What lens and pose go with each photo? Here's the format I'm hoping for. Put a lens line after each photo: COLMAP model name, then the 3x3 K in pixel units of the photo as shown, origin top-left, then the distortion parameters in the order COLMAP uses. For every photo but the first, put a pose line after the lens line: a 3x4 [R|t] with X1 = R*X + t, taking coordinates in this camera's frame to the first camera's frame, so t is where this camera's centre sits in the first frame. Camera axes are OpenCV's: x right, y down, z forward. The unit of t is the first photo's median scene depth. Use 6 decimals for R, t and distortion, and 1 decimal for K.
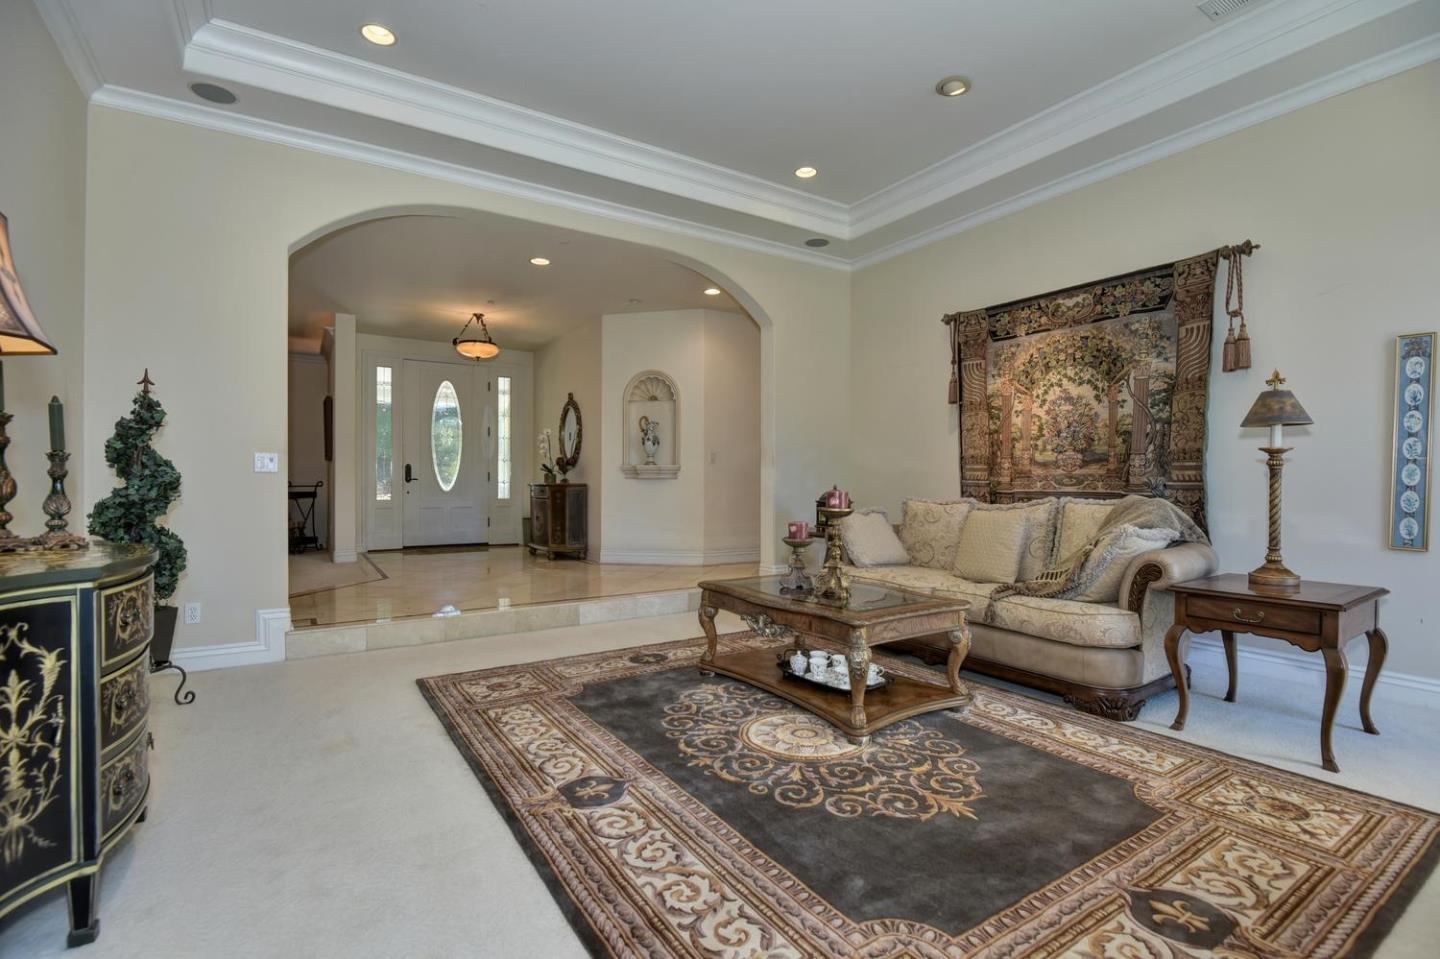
lens RADIAL K [[670.1, 0, 720.0], [0, 670.1, 479.5], [0, 0, 1]] dist [-0.021231, -0.000241]
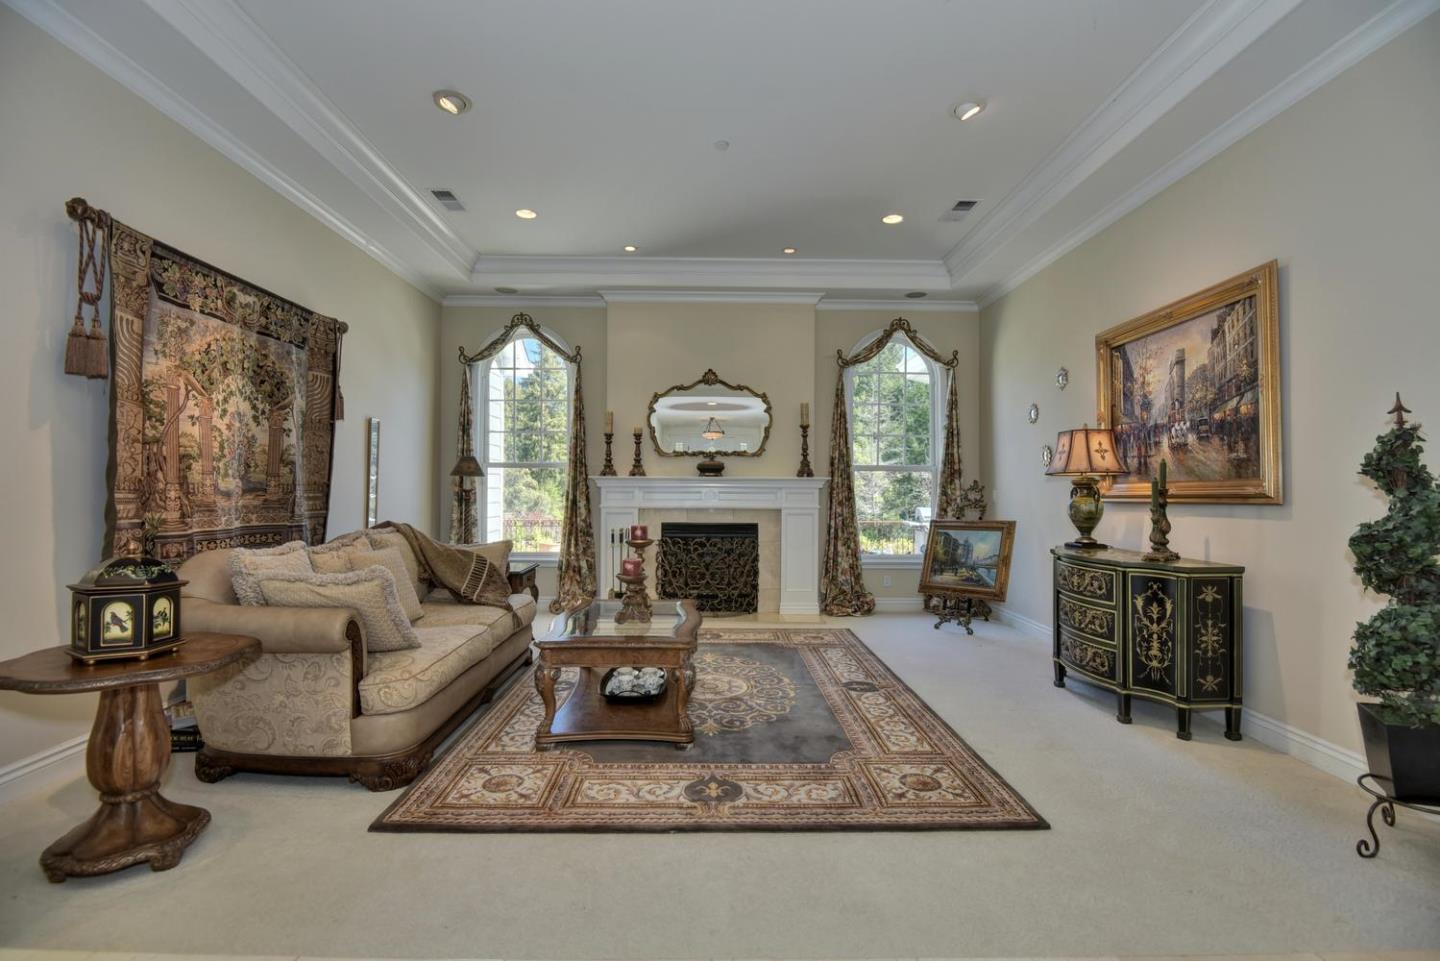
lens RADIAL K [[670.1, 0, 720.0], [0, 670.1, 480.5], [0, 0, 1]] dist [-0.021231, -0.000241]
pose [[-0.852940, -0.000917, 0.522009, -0.399535], [-0.009984, 0.999844, -0.014557, -0.032566], [-0.521914, -0.017628, -0.852816, 1.353424]]
